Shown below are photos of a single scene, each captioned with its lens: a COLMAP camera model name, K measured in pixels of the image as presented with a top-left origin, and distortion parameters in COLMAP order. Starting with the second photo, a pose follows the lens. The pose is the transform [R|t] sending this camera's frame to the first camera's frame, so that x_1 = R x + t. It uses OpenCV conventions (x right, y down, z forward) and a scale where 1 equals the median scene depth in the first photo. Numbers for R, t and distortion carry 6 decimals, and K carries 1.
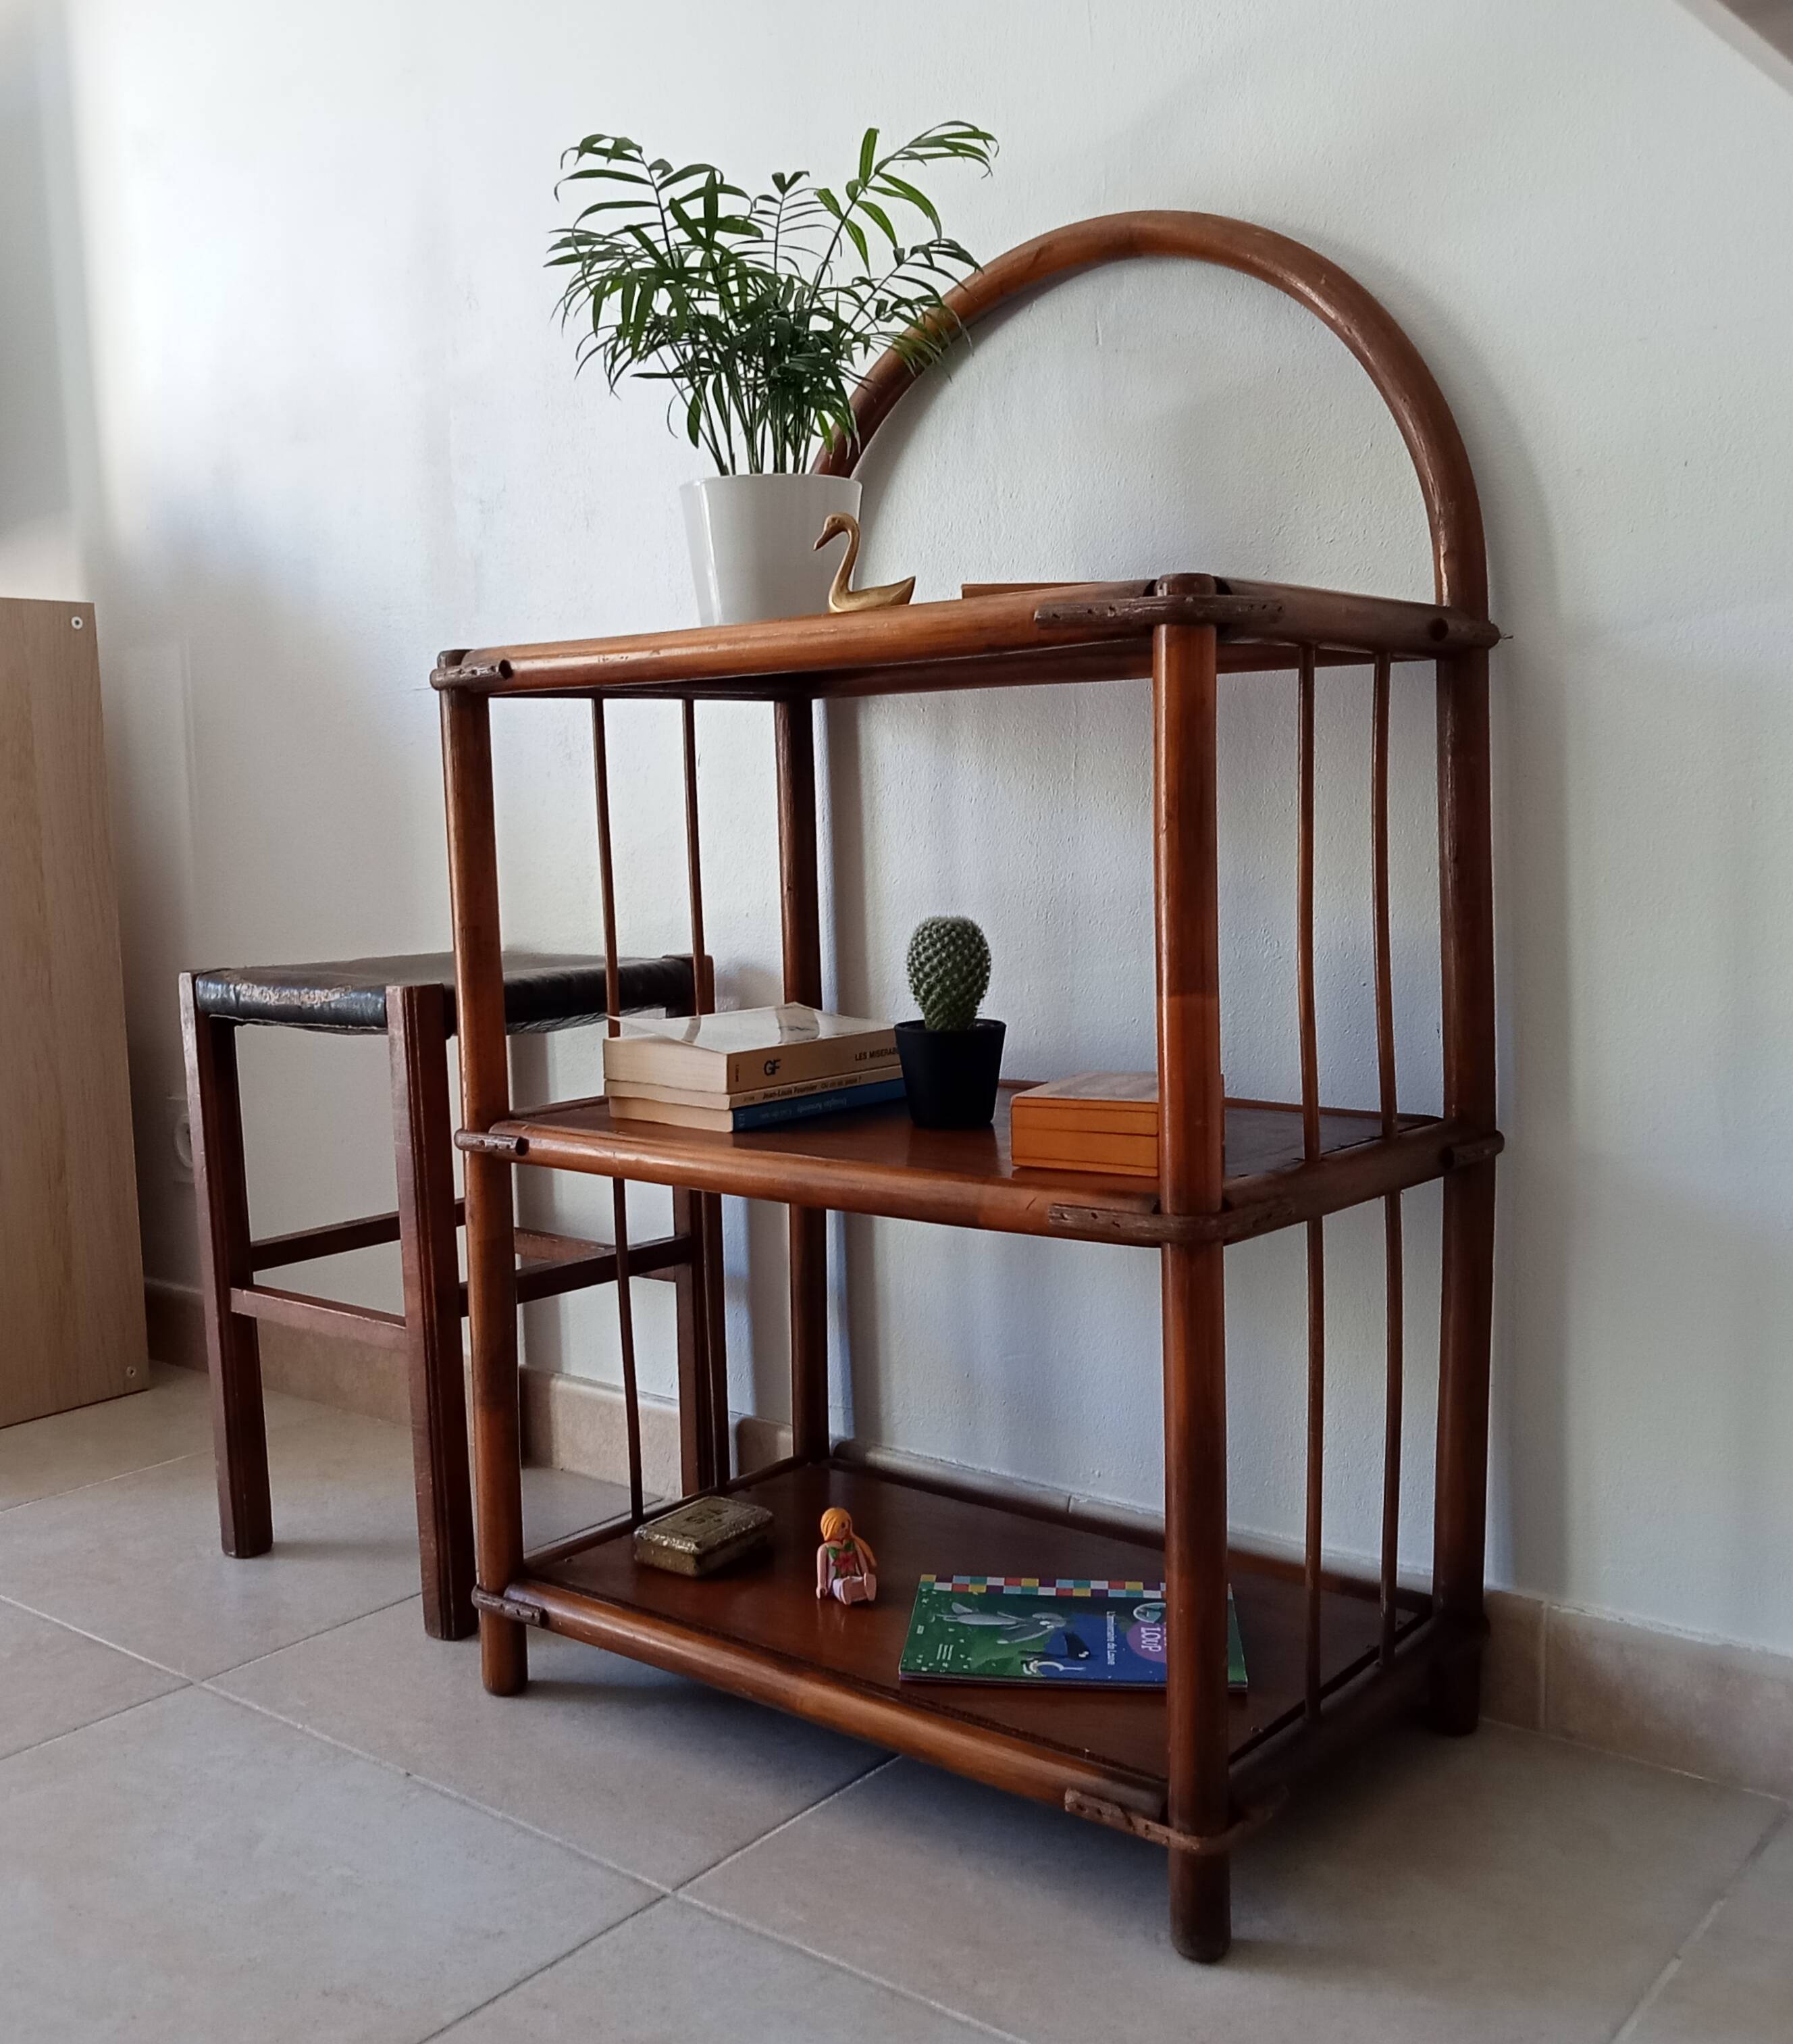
lens RADIAL K [[2083.4, 0, 891.6], [0, 2083.4, 1023.3], [0, 0, 1]] dist [0.016063, -0.018987]
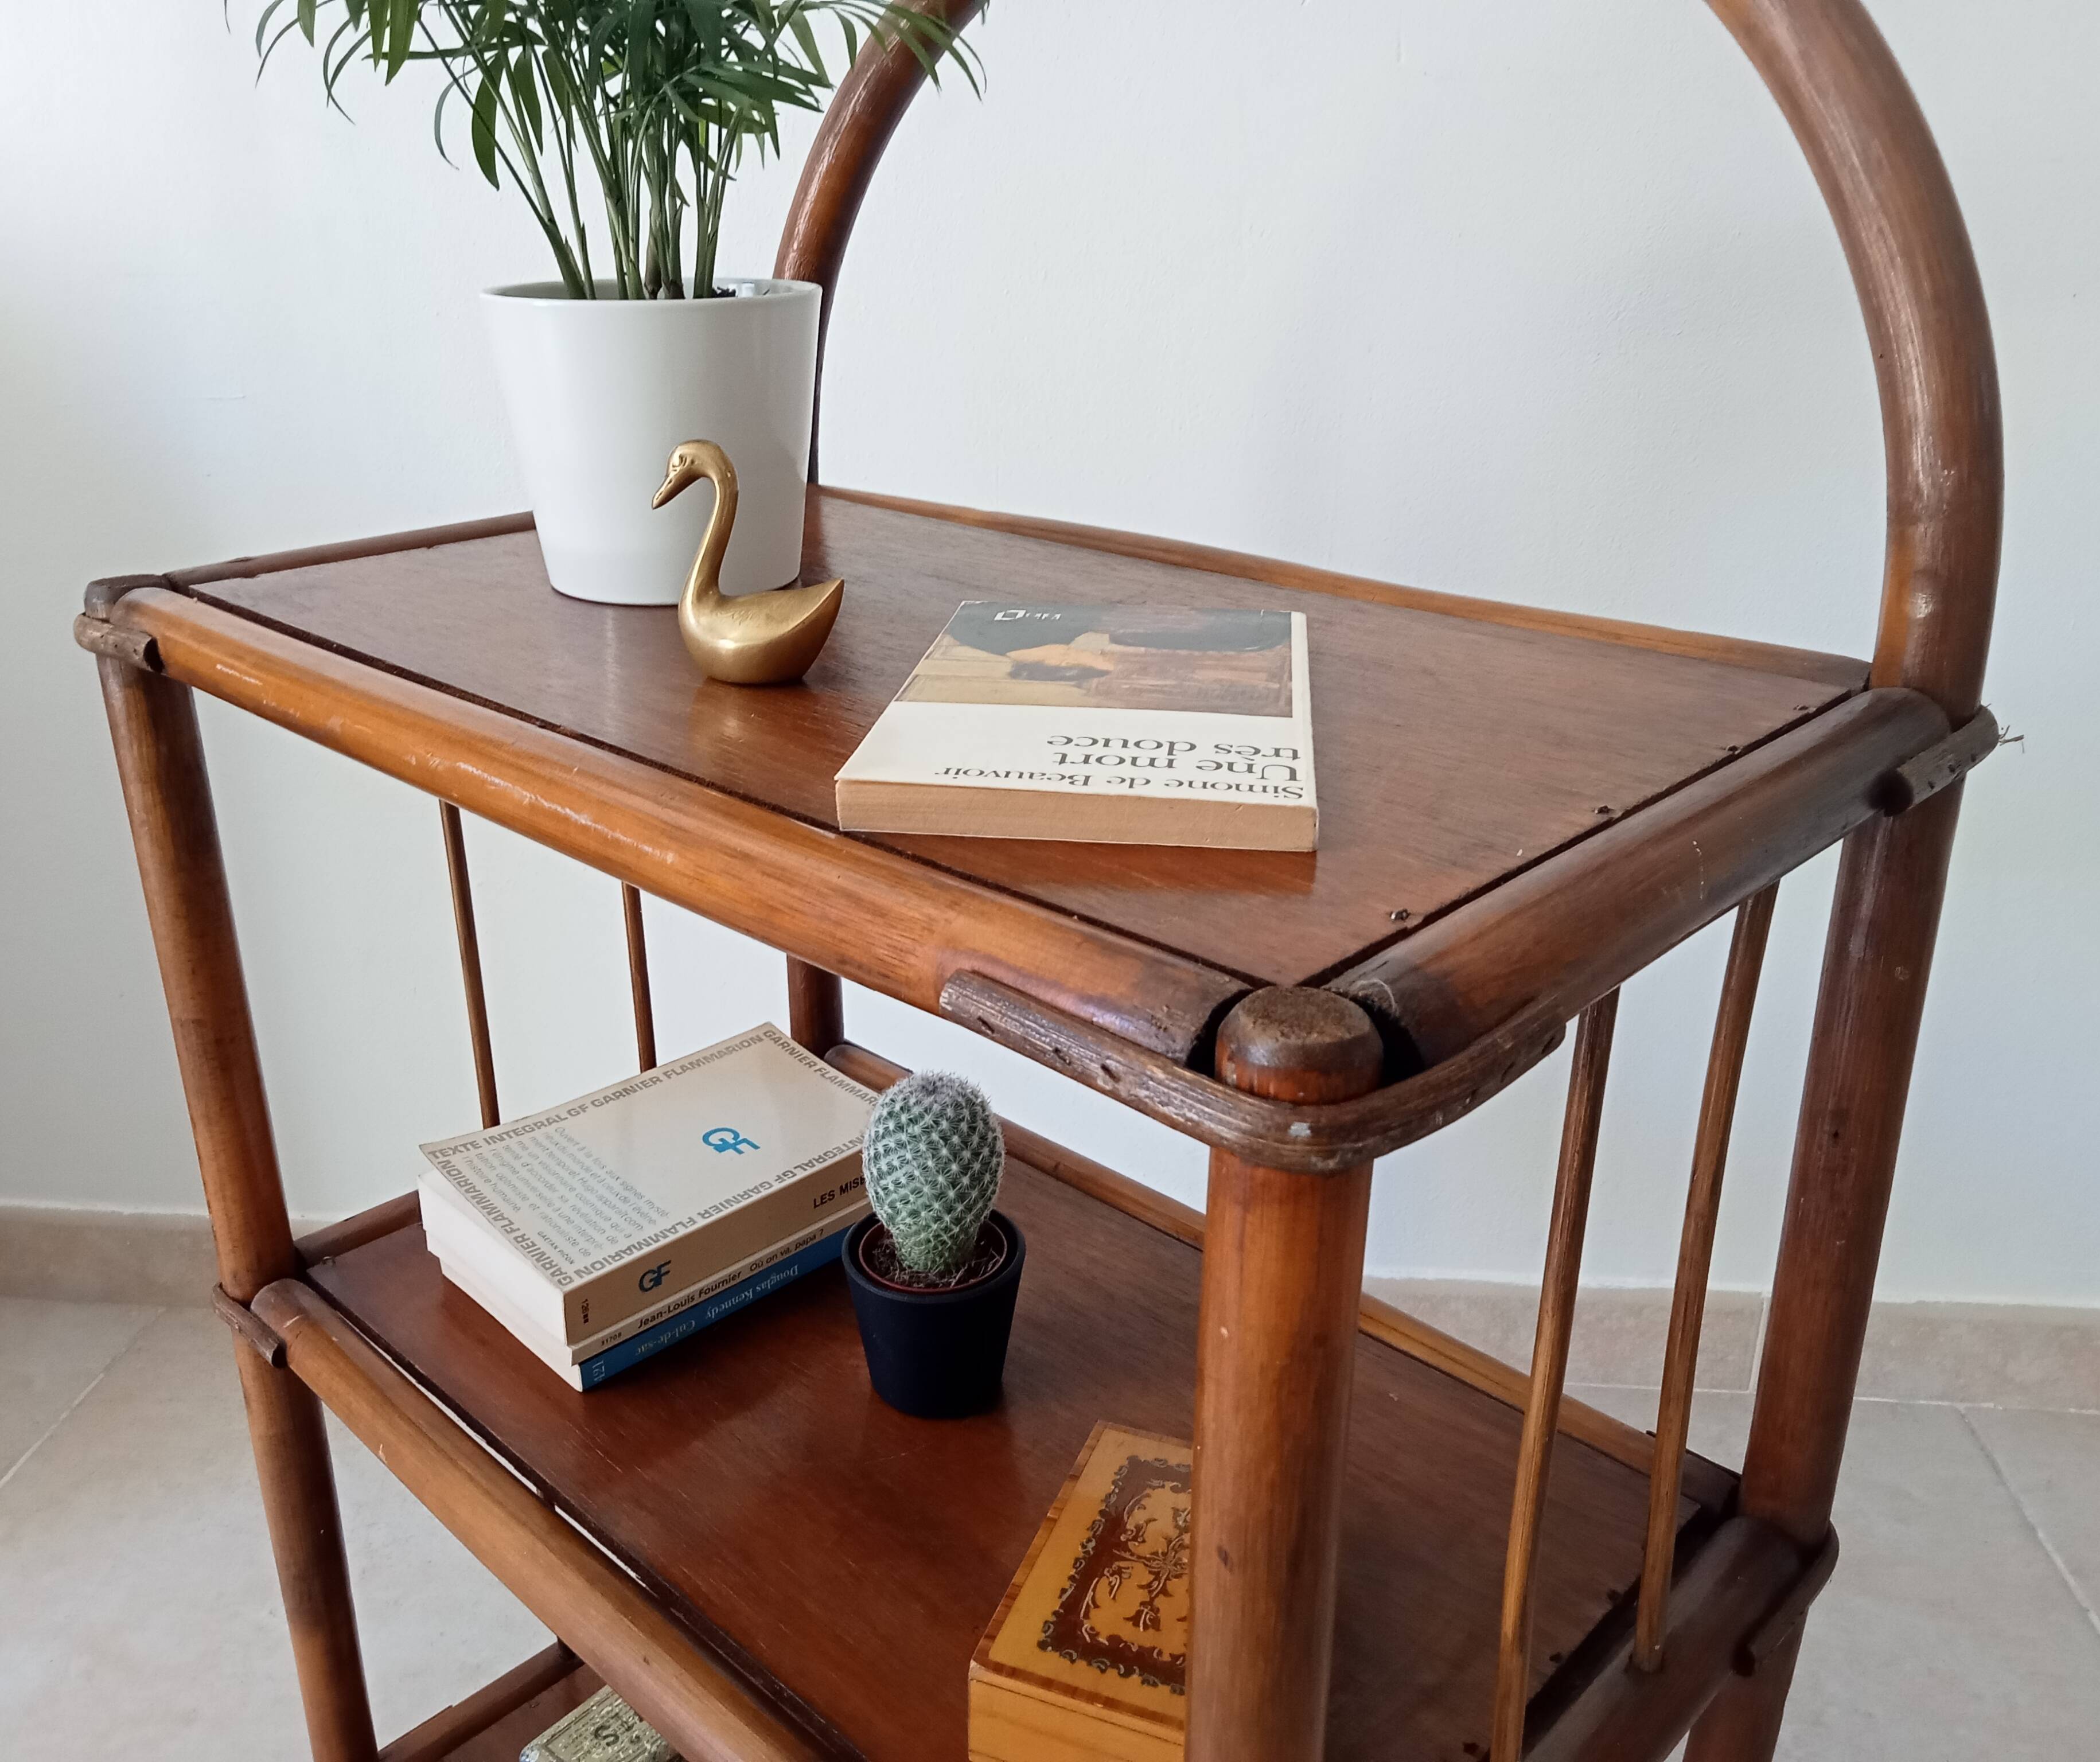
lens RADIAL K [[1754.3, 0, 1043.4], [0, 1754.3, 866.1], [0, 0, 1]] dist [0.040325, -0.064196]
pose [[0.995951, 0.061285, -0.065764, 0.088699], [-0.040711, 0.959758, 0.277863, -0.255279], [0.080146, -0.274060, 0.958367, 0.539418]]
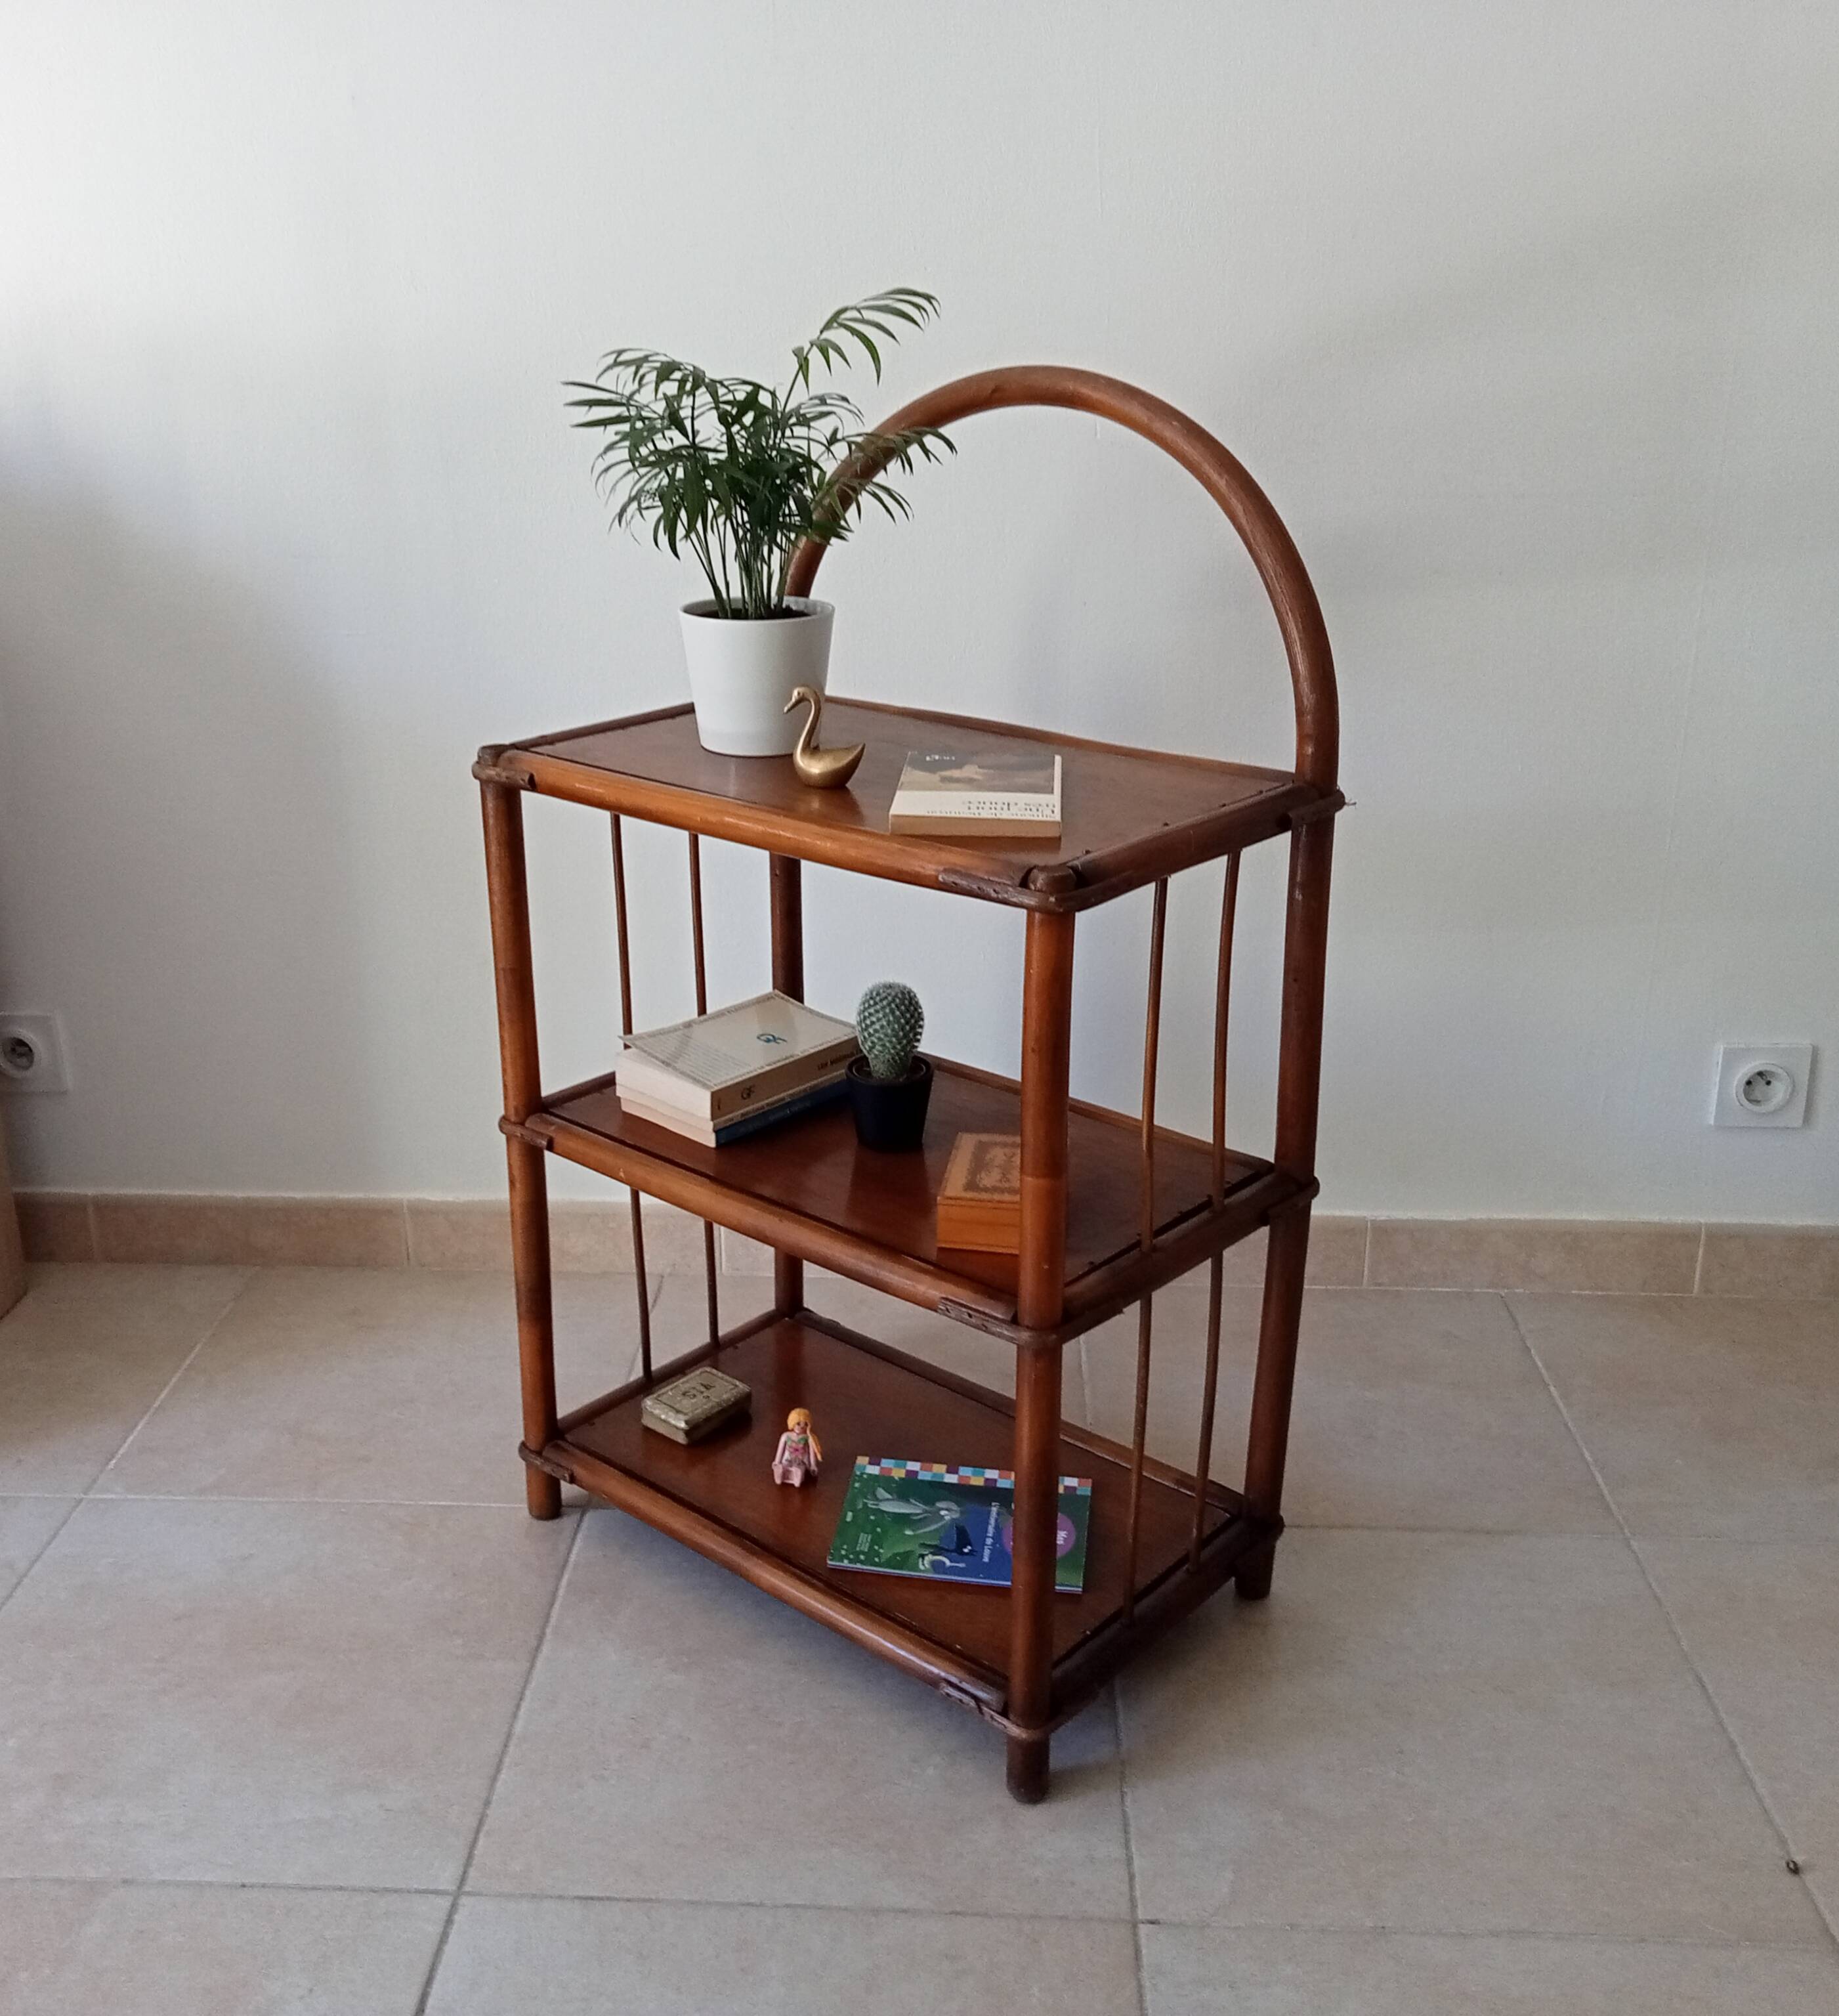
lens RADIAL K [[2059.4, 0, 928.9], [0, 2059.4, 1005.6], [0, 0, 1]] dist [0.011238, -0.009953]
pose [[0.999098, 0.040914, -0.011380, 0.064715], [-0.036899, 0.968999, 0.244294, -0.342963], [0.021023, -0.243654, 0.969634, -0.194734]]
